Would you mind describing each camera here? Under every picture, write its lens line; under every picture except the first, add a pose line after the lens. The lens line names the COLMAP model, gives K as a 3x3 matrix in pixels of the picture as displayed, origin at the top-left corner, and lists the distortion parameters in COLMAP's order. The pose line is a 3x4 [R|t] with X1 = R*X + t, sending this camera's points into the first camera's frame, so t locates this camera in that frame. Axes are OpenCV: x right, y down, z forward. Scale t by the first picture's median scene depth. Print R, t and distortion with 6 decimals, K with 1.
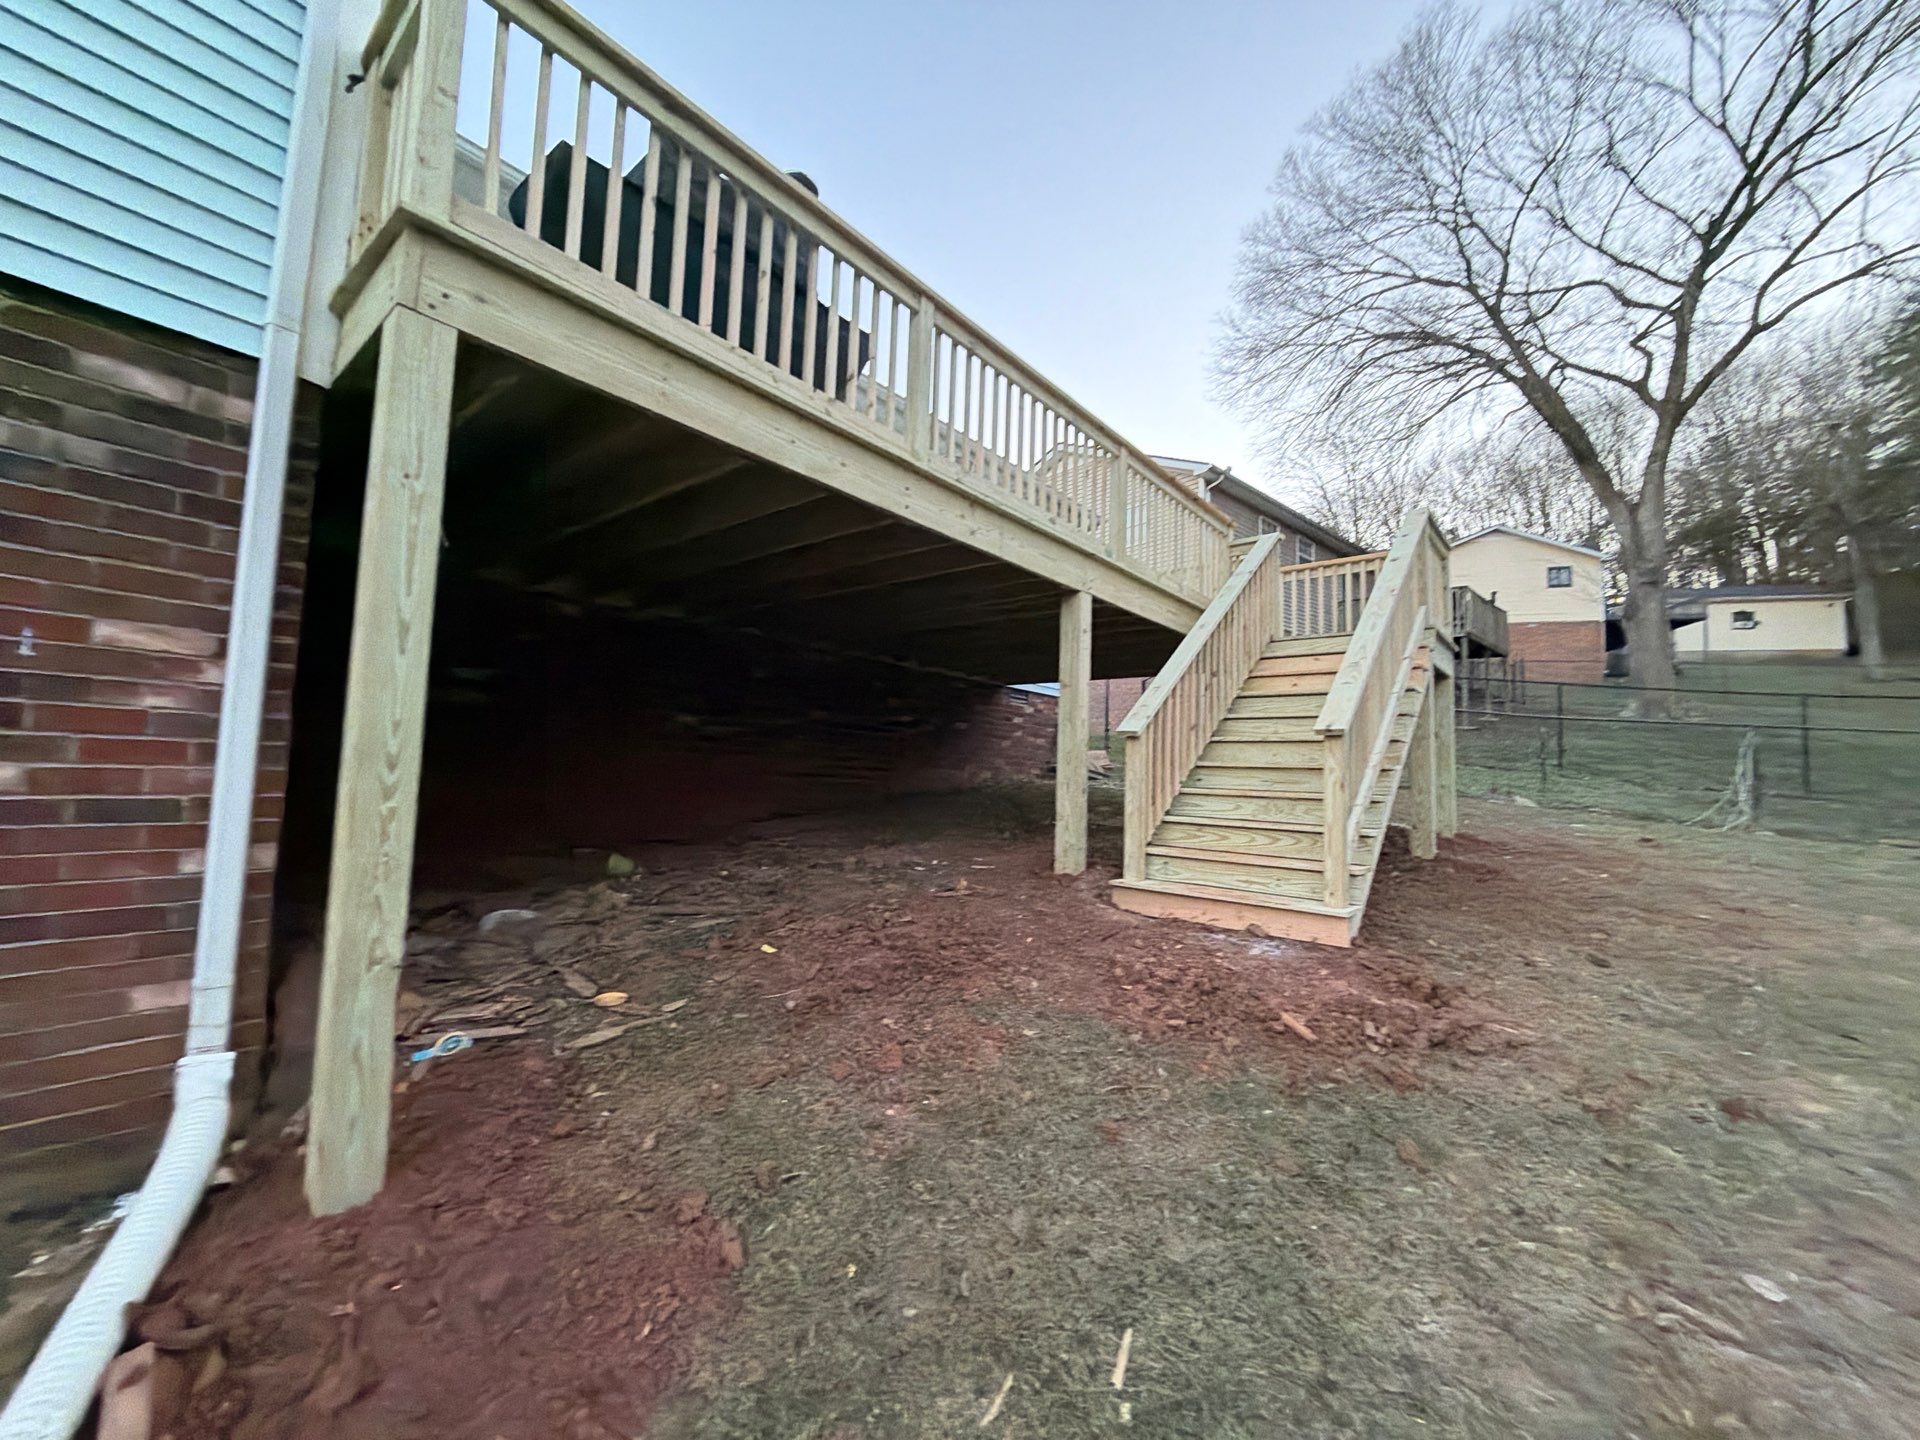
lens RADIAL K [[757.9, 0, 959.5], [0, 757.9, 718.0], [0, 0, 1]] dist [0.000321, -0.000303]
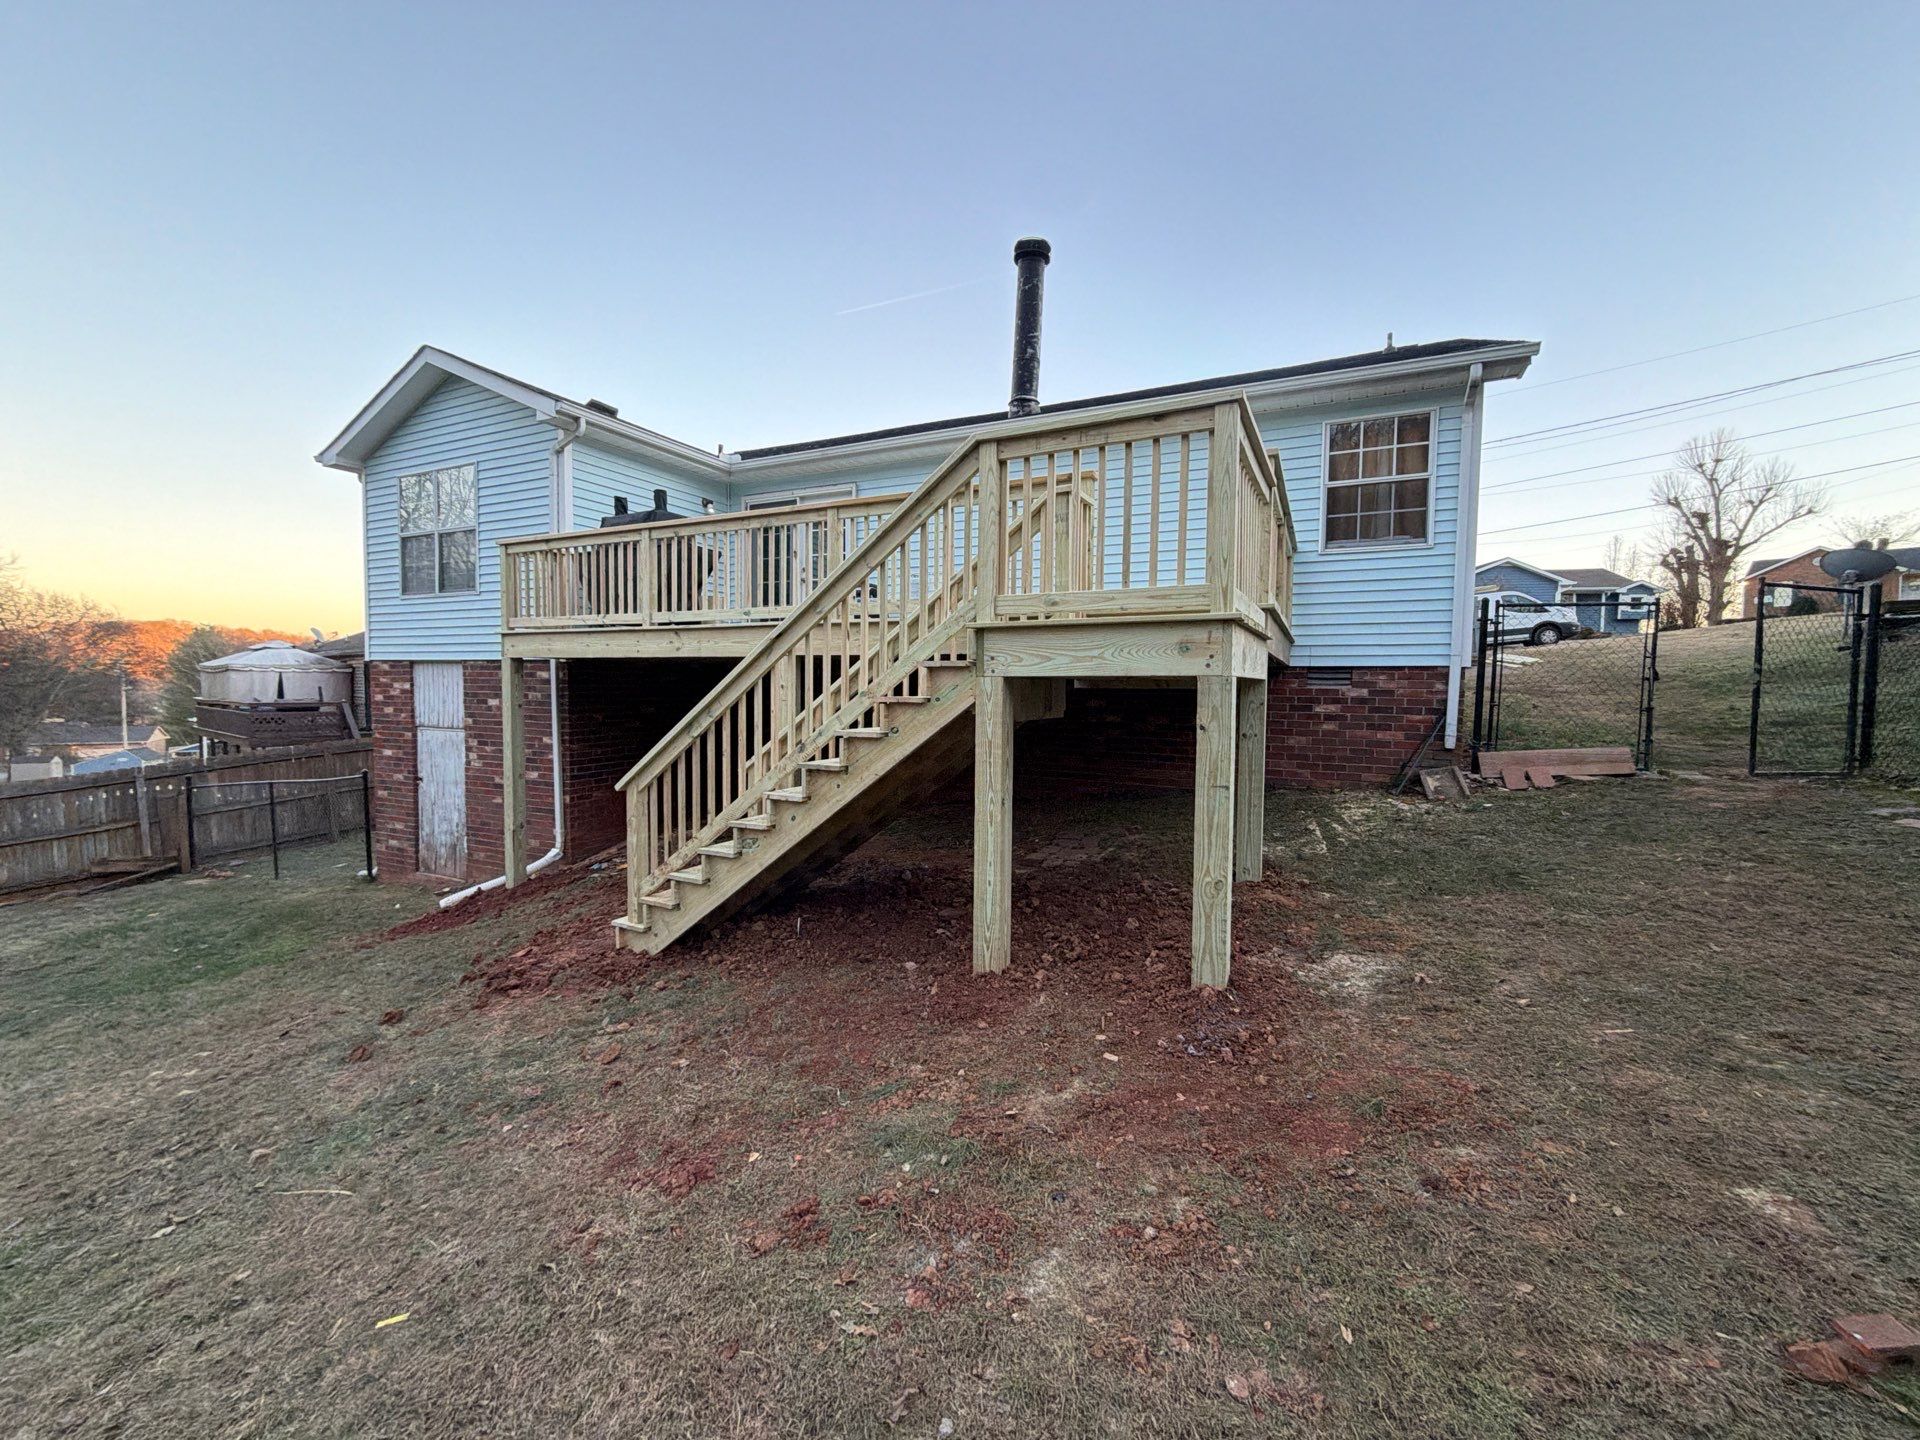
lens RADIAL K [[759.5, 0, 953.5], [0, 759.5, 712.1], [0, 0, 1]] dist [-0.000955, -0.000025]
pose [[0.206909, 0.001263, -0.978359, 2.166617], [0.075669, 0.996983, 0.017290, -0.101265], [0.975430, -0.077608, 0.206189, 1.463506]]
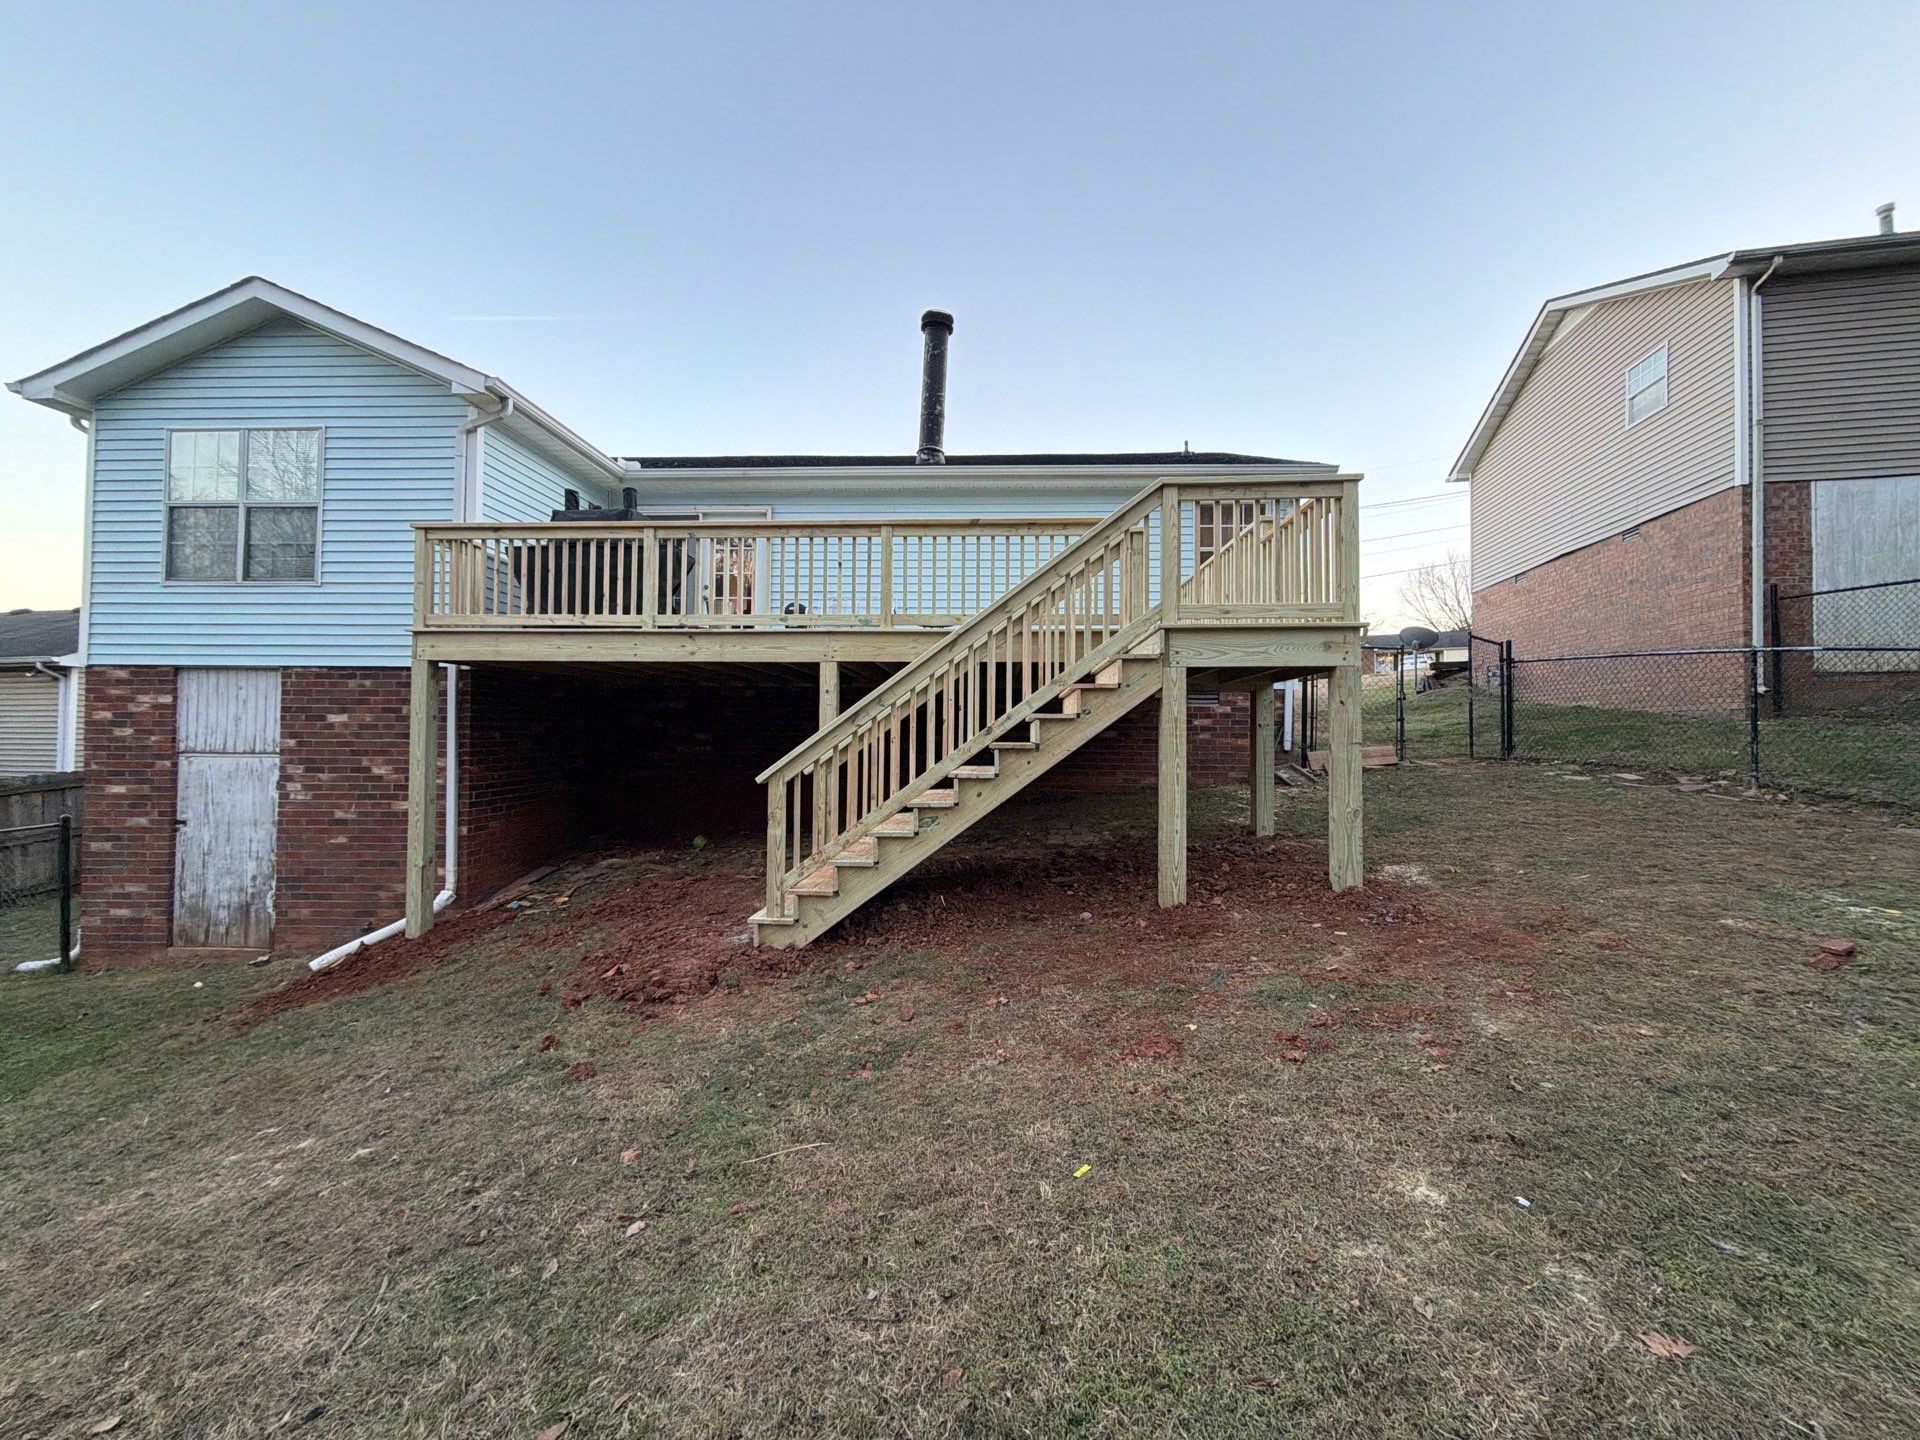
lens RADIAL K [[759.5, 0, 953.5], [0, 759.5, 712.1], [0, 0, 1]] dist [-0.000955, -0.000025]
pose [[0.576306, -0.058086, -0.815167, 1.999019], [0.078855, 0.996769, -0.015278, -0.057715], [0.813421, -0.055475, 0.579024, 0.597825]]
